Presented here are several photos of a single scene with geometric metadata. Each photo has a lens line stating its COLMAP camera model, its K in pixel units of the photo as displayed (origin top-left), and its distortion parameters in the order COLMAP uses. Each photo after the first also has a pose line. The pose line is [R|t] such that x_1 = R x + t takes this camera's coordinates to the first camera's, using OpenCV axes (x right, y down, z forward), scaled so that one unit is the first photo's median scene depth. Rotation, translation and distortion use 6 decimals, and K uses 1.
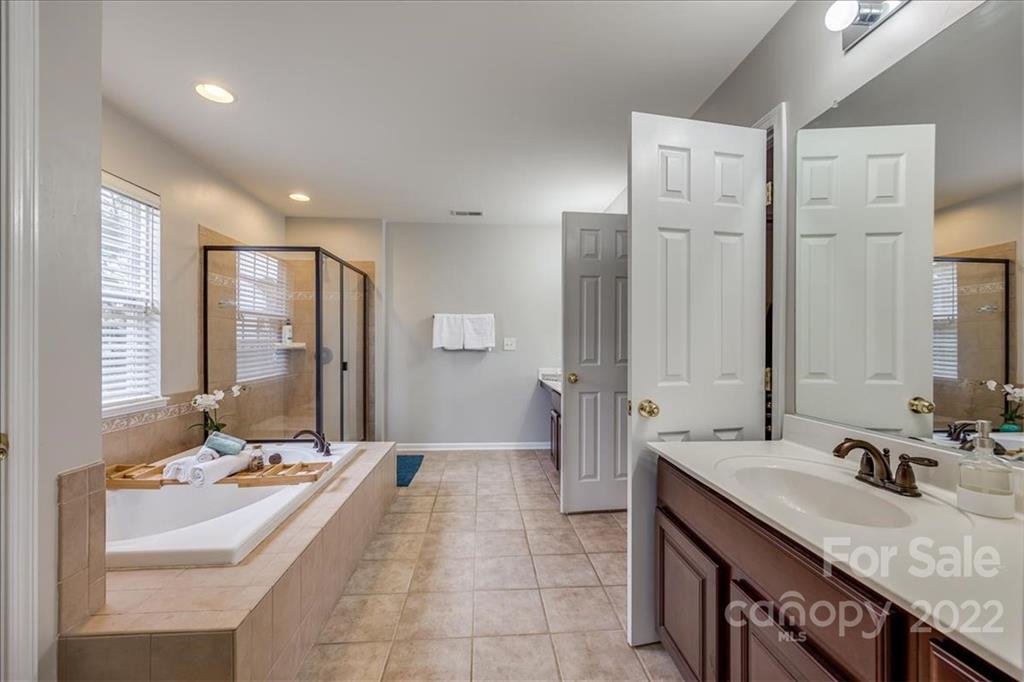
lens RADIAL K [[416.9, 0, 519.0], [0, 416.9, 340.6], [0, 0, 1]] dist [-0.003482, 0.000649]
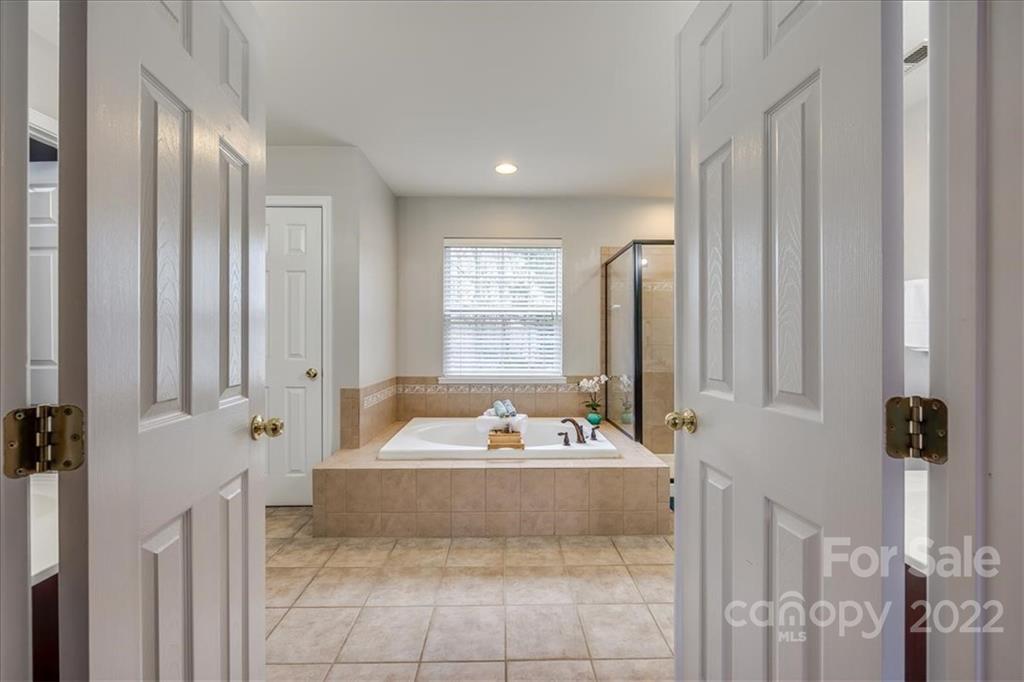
lens RADIAL K [[416.9, 0, 514.9], [0, 416.9, 339.5], [0, 0, 1]] dist [-0.003482, 0.000649]
pose [[-0.065658, 0.000394, -0.997842, 0.610280], [0.002383, 0.999997, 0.000238, 0.004780], [0.997839, -0.002362, -0.065659, 0.939261]]
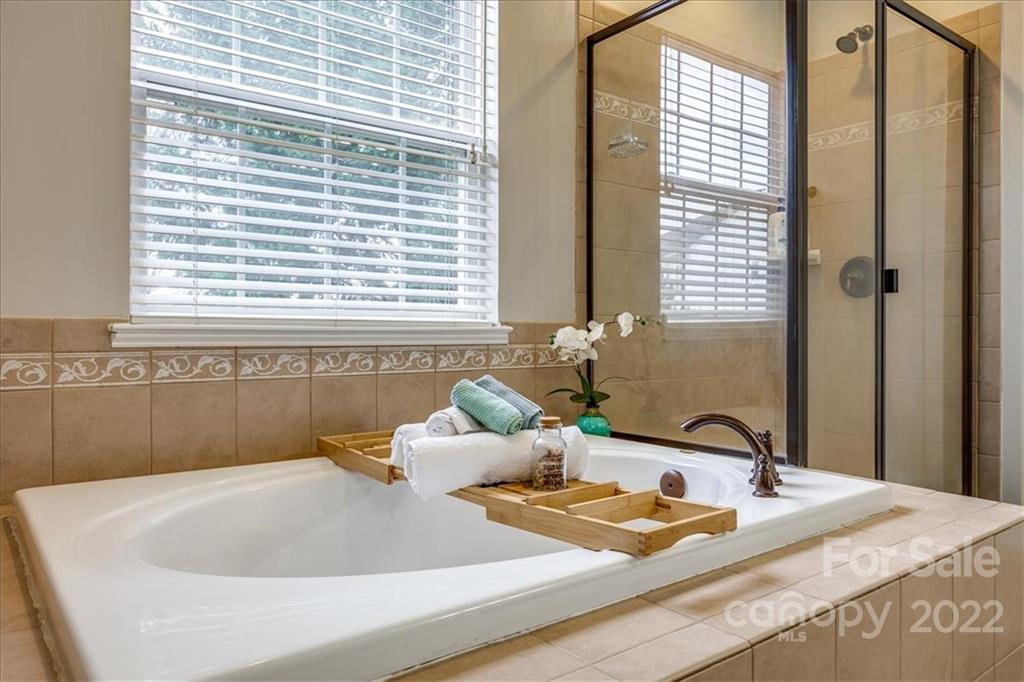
lens RADIAL K [[714.3, 0, 506.2], [0, 714.3, 335.8], [0, 0, 1]] dist [-0.001952, -0.002399]
pose [[0.535425, 0.000290, -0.844583, -0.098290], [0.003229, 0.999992, 0.002390, 0.148454], [0.844576, -0.004007, 0.535420, 0.530997]]
